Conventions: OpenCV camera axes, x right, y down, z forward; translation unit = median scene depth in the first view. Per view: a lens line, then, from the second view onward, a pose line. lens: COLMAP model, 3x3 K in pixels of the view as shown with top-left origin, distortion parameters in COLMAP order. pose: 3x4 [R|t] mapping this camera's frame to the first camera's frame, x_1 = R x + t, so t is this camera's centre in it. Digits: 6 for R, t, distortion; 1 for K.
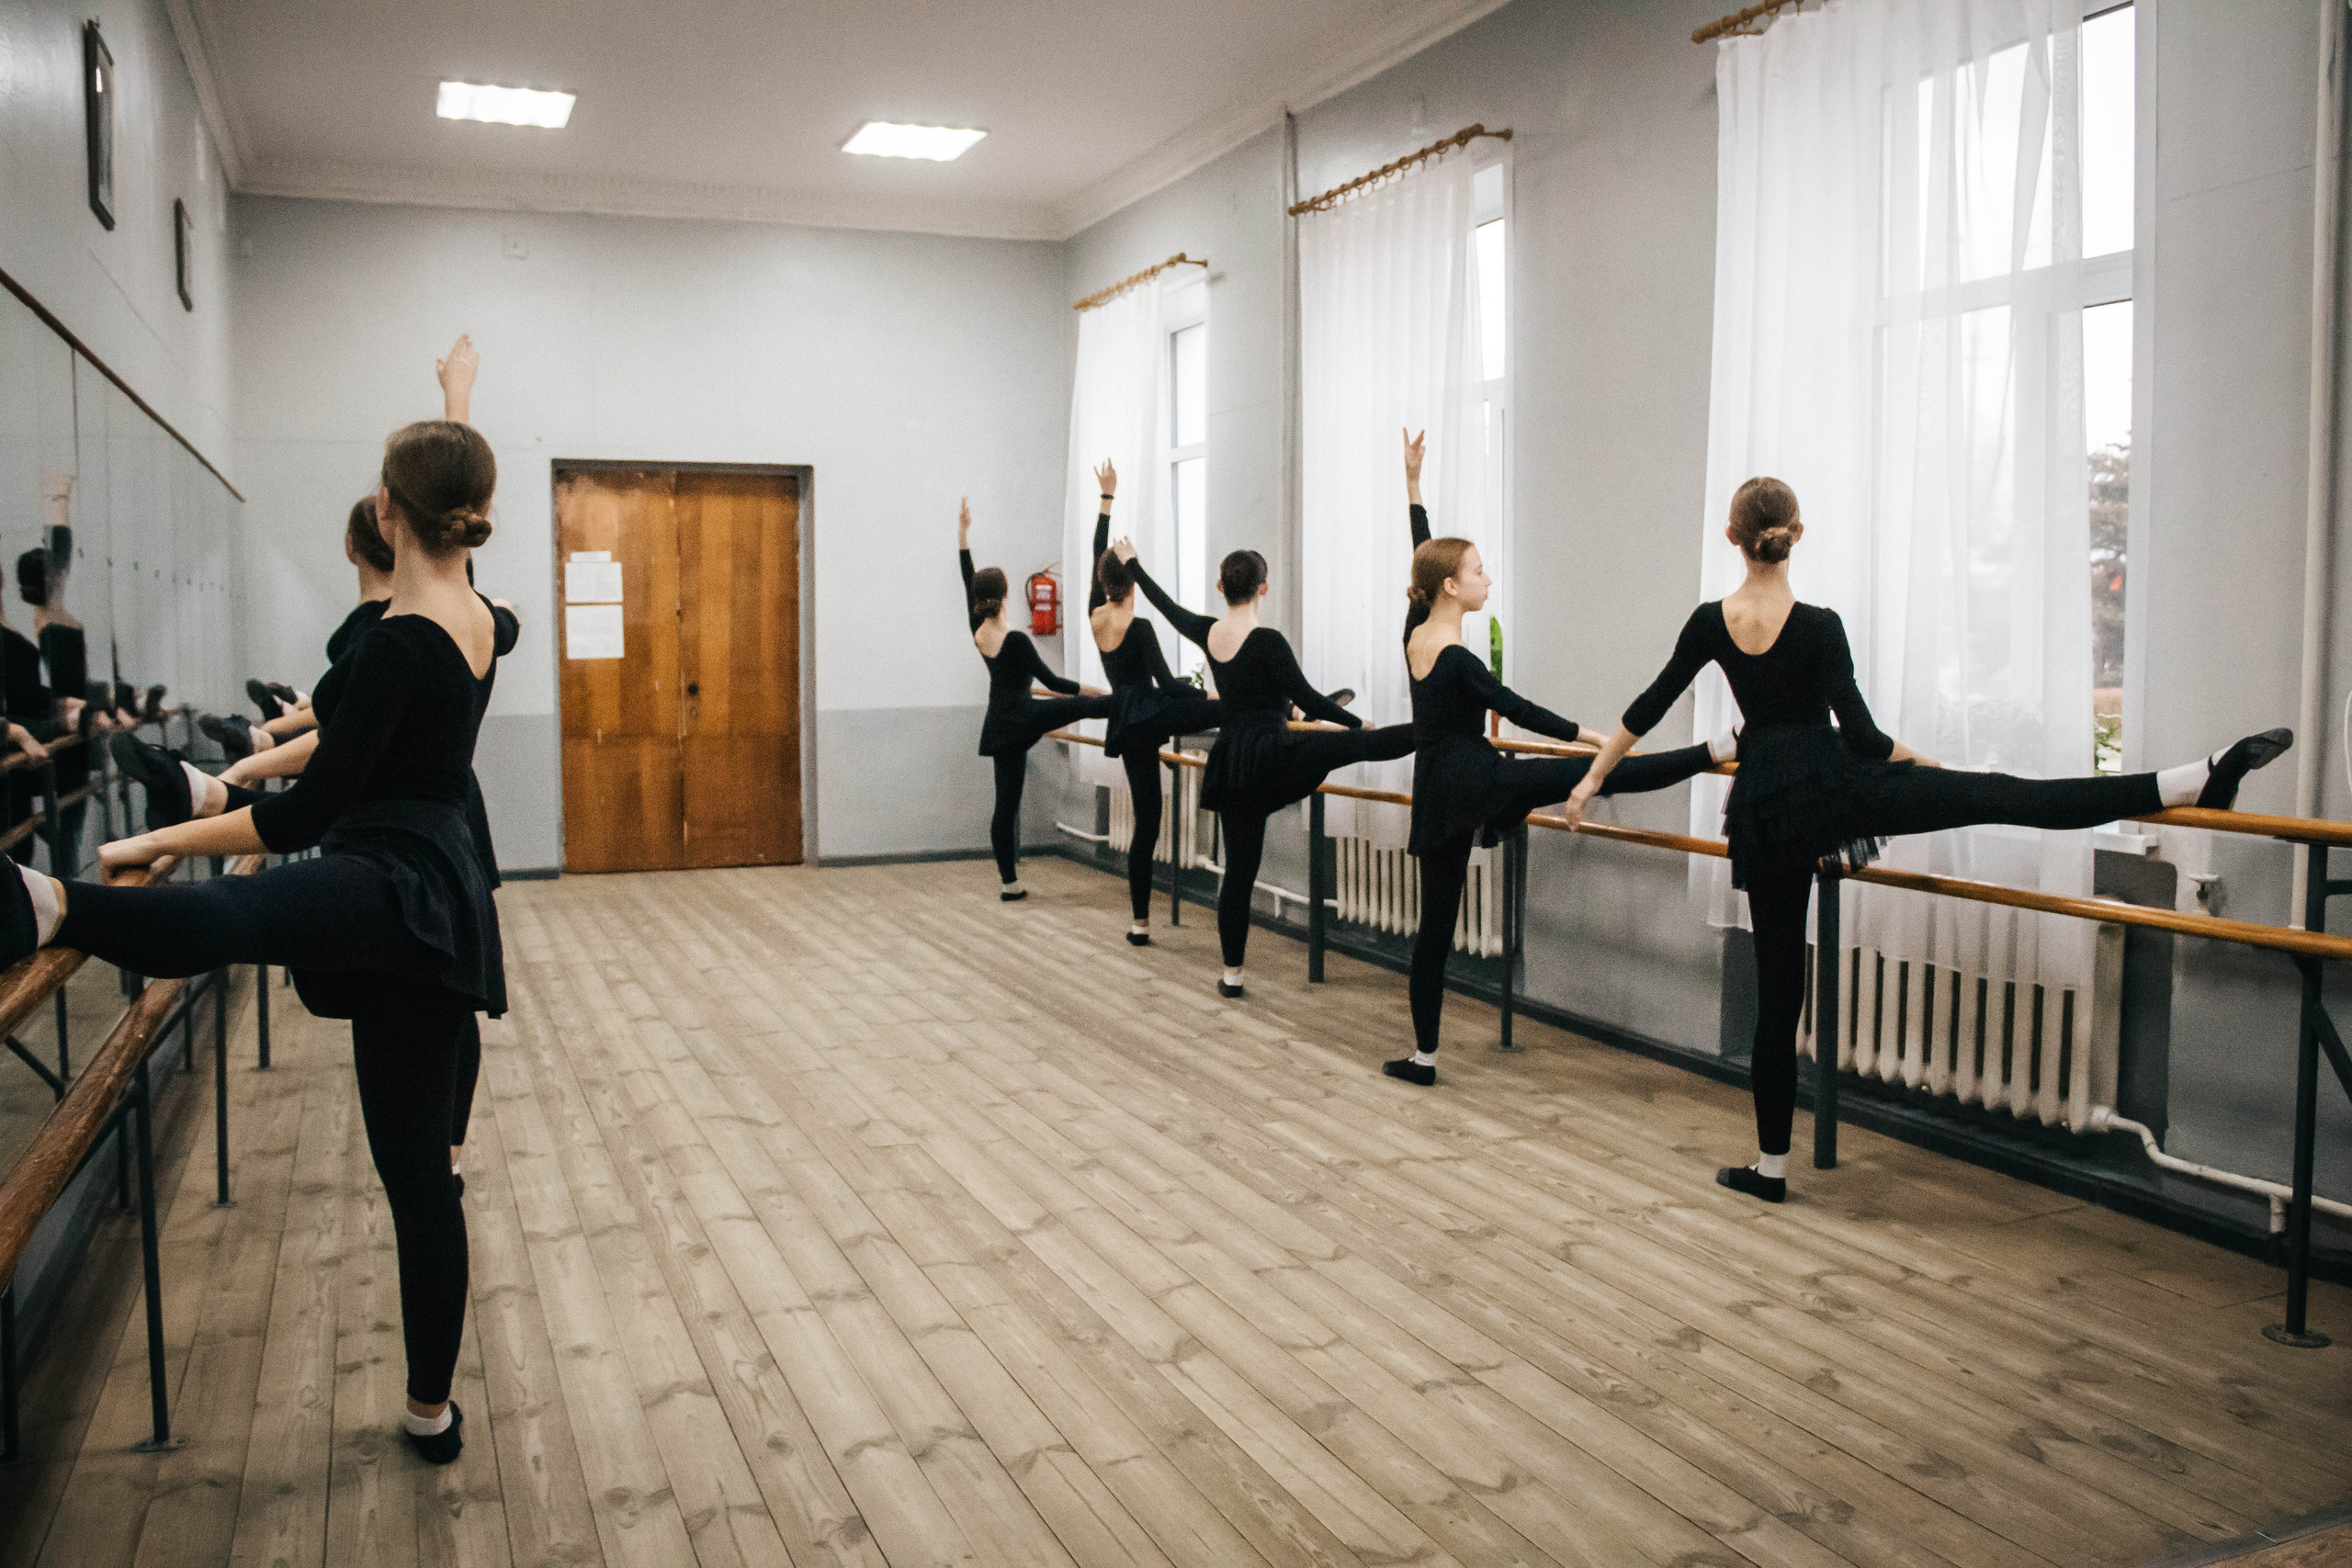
lens RADIAL K [[1928.2, 0, 1176.0], [0, 1928.2, 784.0], [0, 0, 1]] dist [-0.170911, 0.126109]
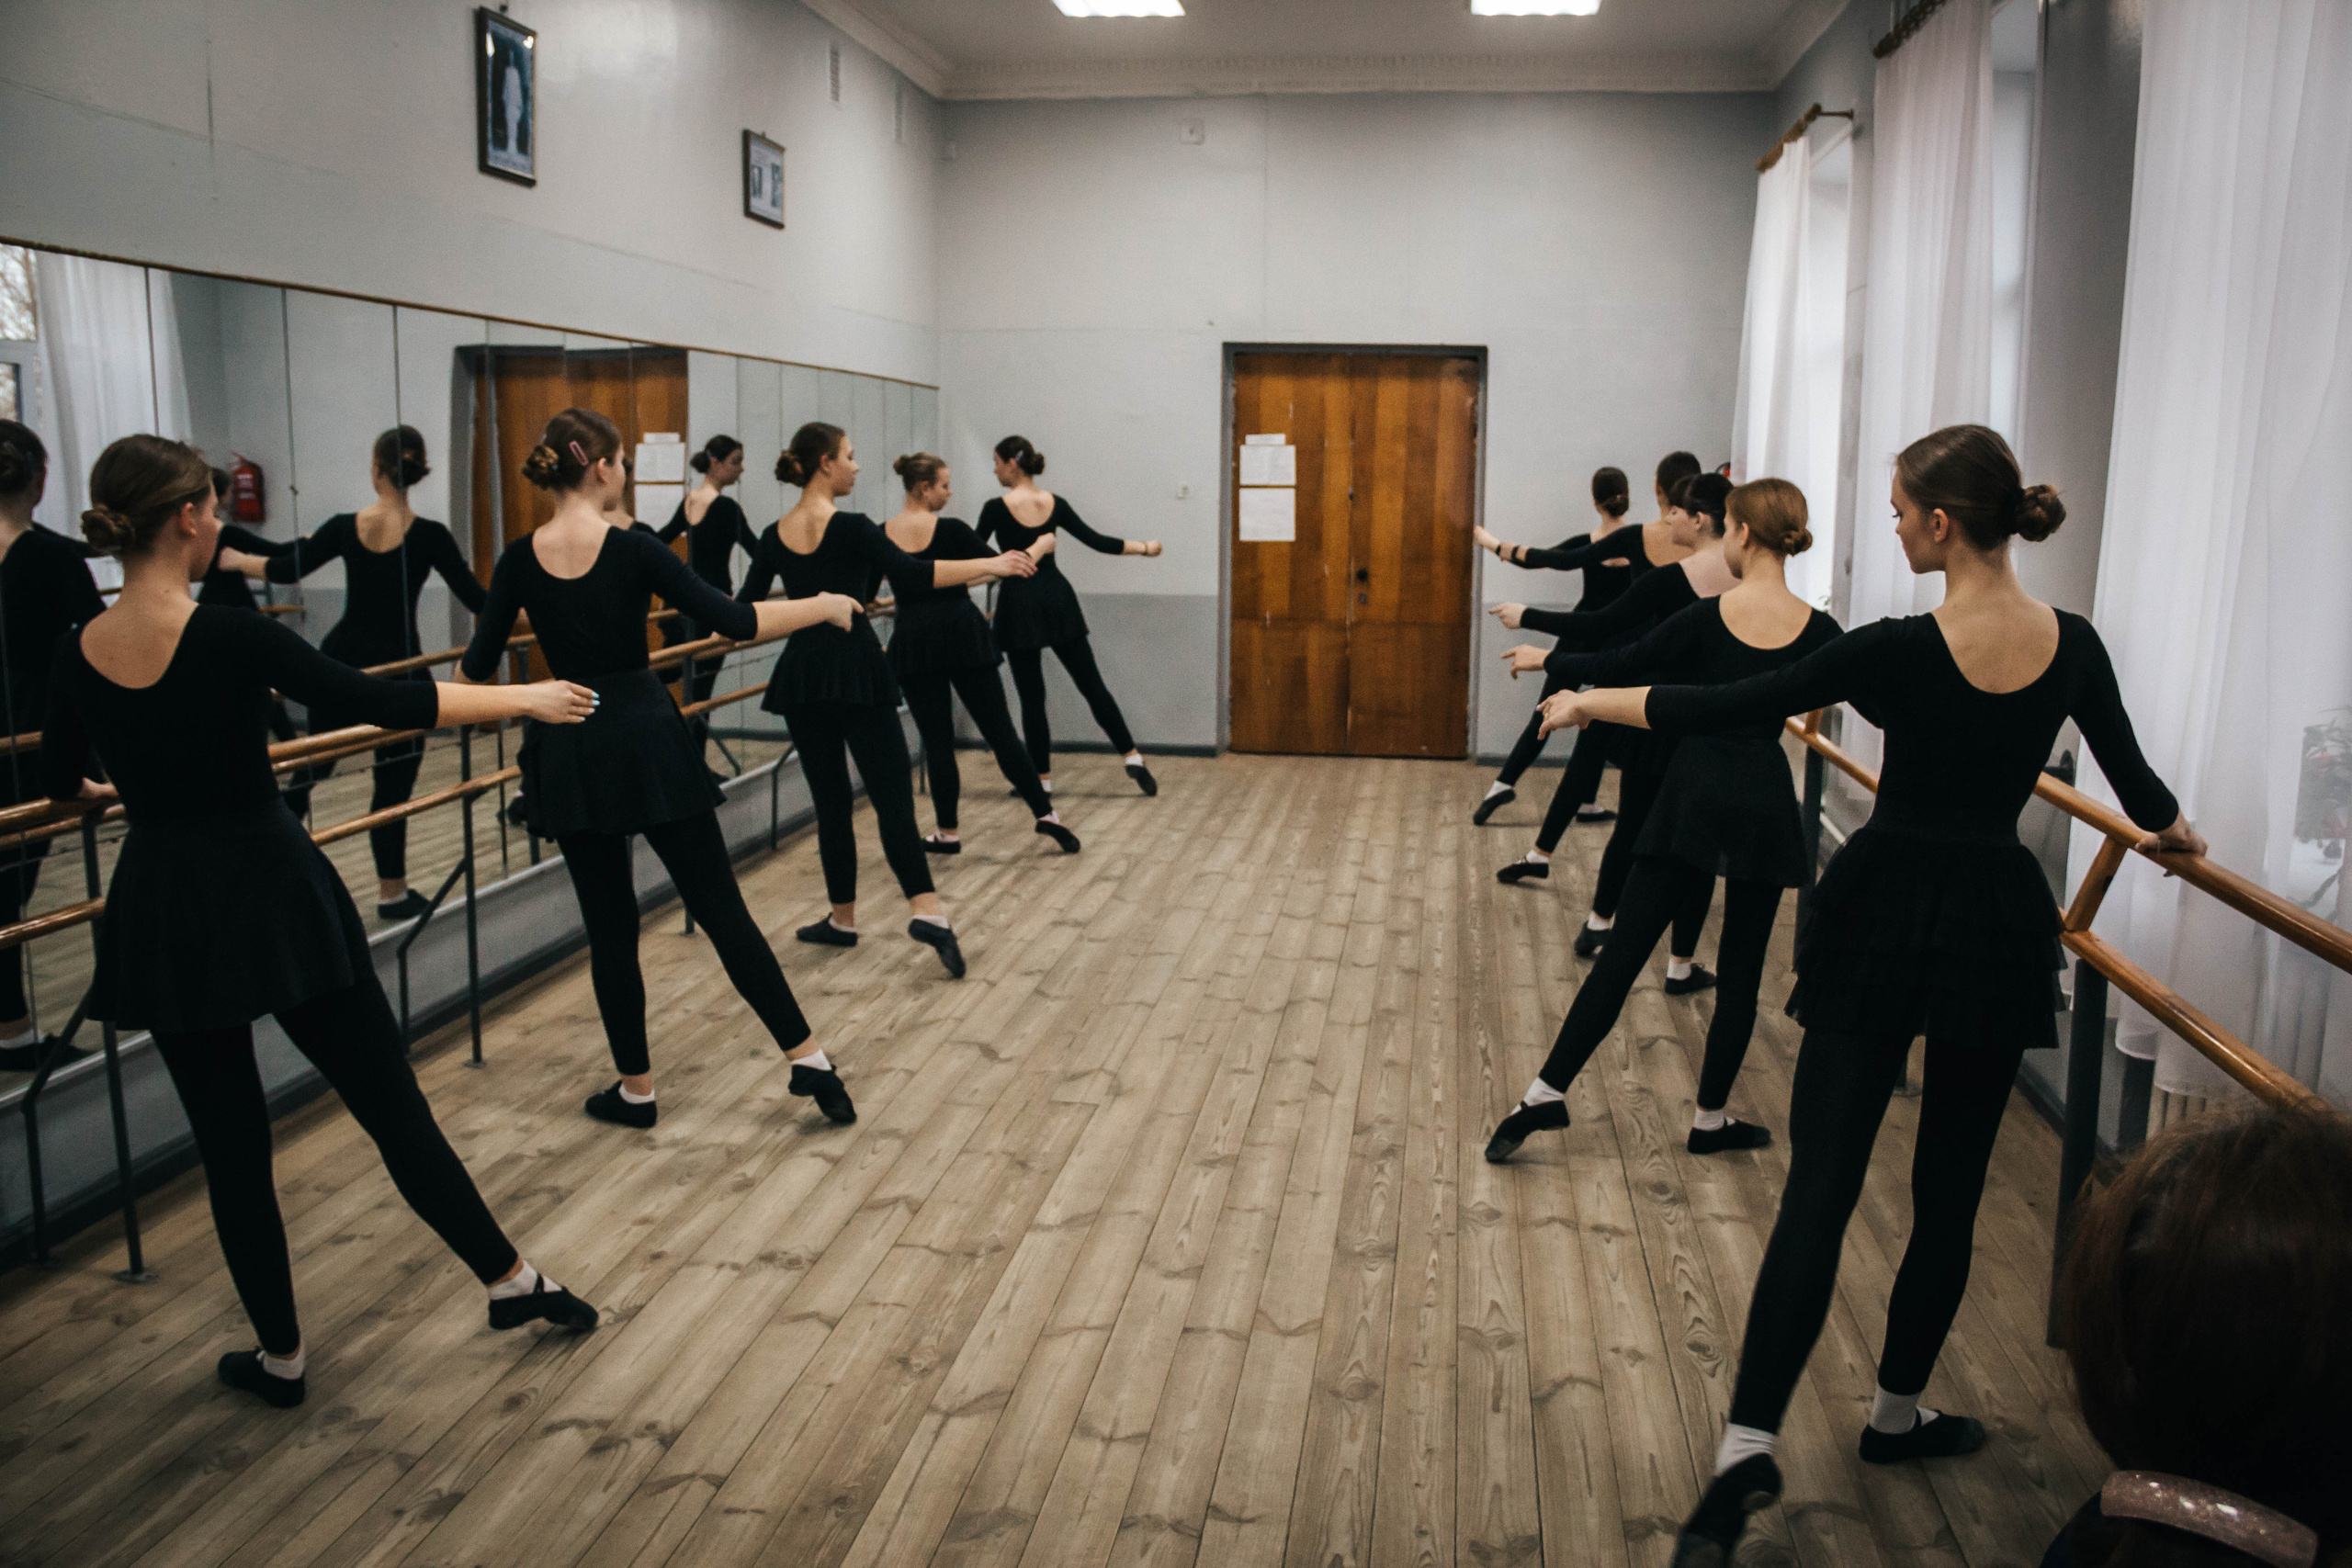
lens RADIAL K [[1928.2, 0, 1176.0], [0, 1928.2, 784.0], [0, 0, 1]] dist [-0.170911, 0.126109]
pose [[0.862909, 0.089779, -0.497320, 0.381469], [-0.050216, 0.994455, 0.092395, -0.066816], [0.502858, -0.054755, 0.862633, 0.202682]]
